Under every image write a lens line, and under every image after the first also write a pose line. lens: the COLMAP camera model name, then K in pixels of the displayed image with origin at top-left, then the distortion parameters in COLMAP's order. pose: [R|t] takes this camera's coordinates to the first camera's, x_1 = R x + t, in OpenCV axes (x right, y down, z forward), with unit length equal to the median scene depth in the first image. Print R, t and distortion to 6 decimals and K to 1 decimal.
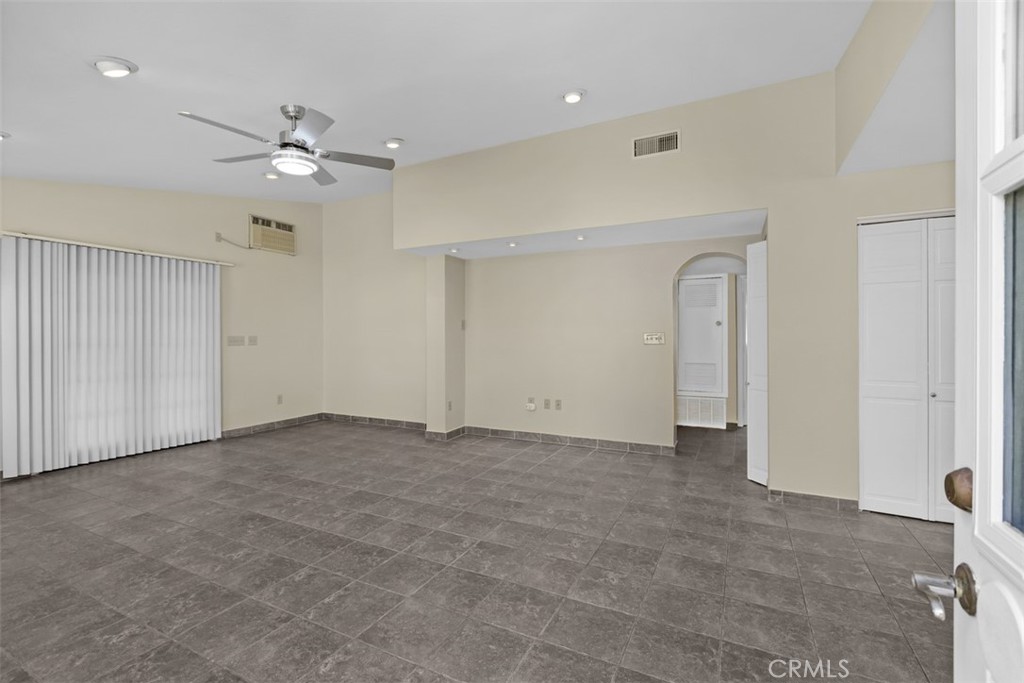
lens RADIAL K [[450.1, 0, 512.0], [0, 450.1, 341.5], [0, 0, 1]] dist [-0.000975, -0.000349]
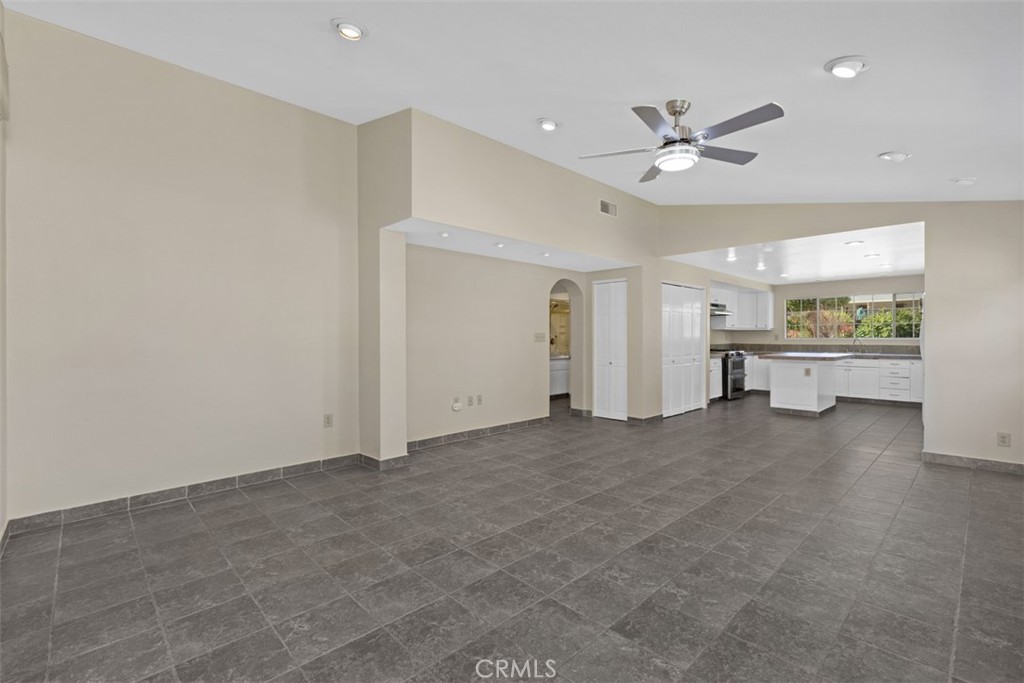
lens RADIAL K [[450.1, 0, 512.0], [0, 450.1, 341.5], [0, 0, 1]] dist [-0.000975, -0.000349]
pose [[0.337963, -0.008118, 0.941124, -1.269130], [0.009668, 0.999940, 0.005153, -0.003982], [-0.941110, 0.007357, 0.338021, 0.825284]]
